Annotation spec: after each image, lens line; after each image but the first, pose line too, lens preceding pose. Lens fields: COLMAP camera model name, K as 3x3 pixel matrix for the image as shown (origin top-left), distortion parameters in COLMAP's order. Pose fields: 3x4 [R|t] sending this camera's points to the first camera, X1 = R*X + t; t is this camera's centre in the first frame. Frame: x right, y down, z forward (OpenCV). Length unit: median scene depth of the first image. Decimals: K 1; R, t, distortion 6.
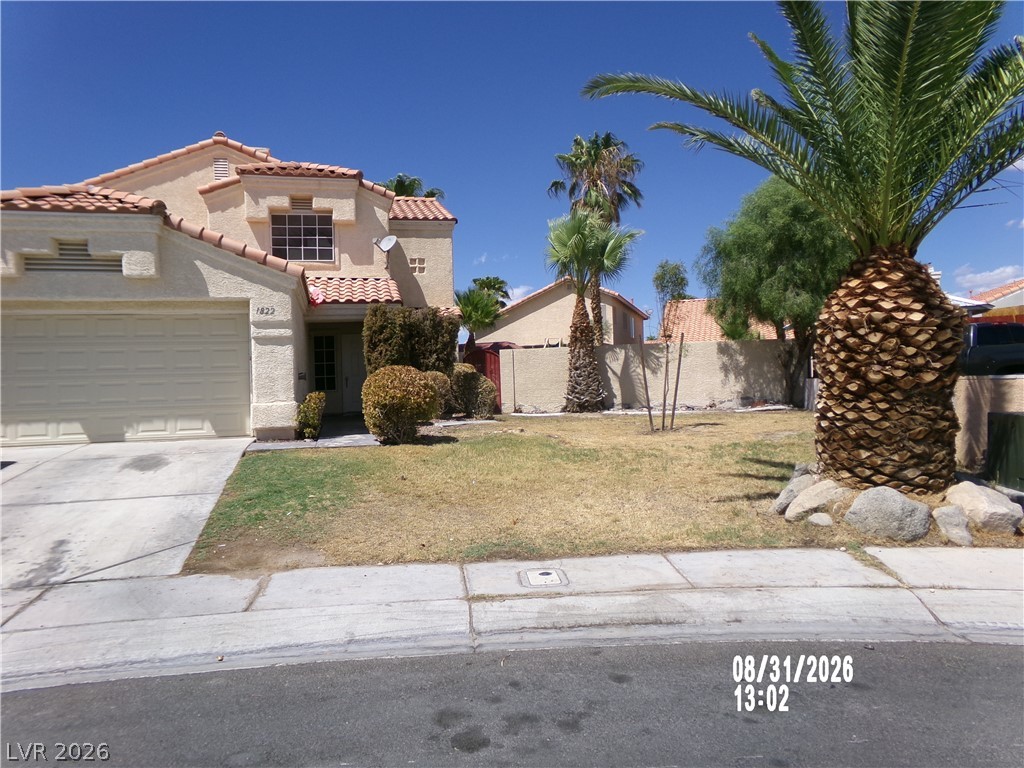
lens RADIAL K [[704.1, 0, 510.3], [0, 704.1, 390.6], [0, 0, 1]] dist [-0.141083, 0.264972]
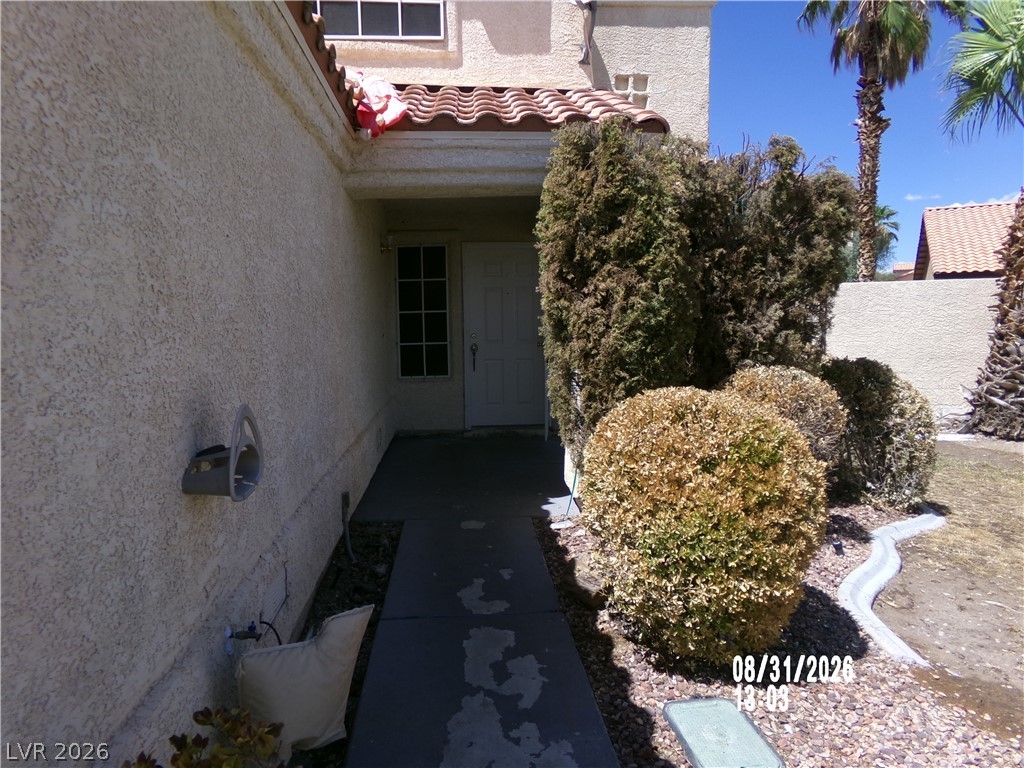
lens RADIAL K [[704.1, 0, 510.3], [0, 704.1, 390.6], [0, 0, 1]] dist [-0.141083, 0.264972]
pose [[0.986054, 0.035124, -0.162675, -0.168799], [-0.017750, 0.994095, 0.107050, -0.045448], [0.165474, -0.102670, 0.980855, 0.693325]]
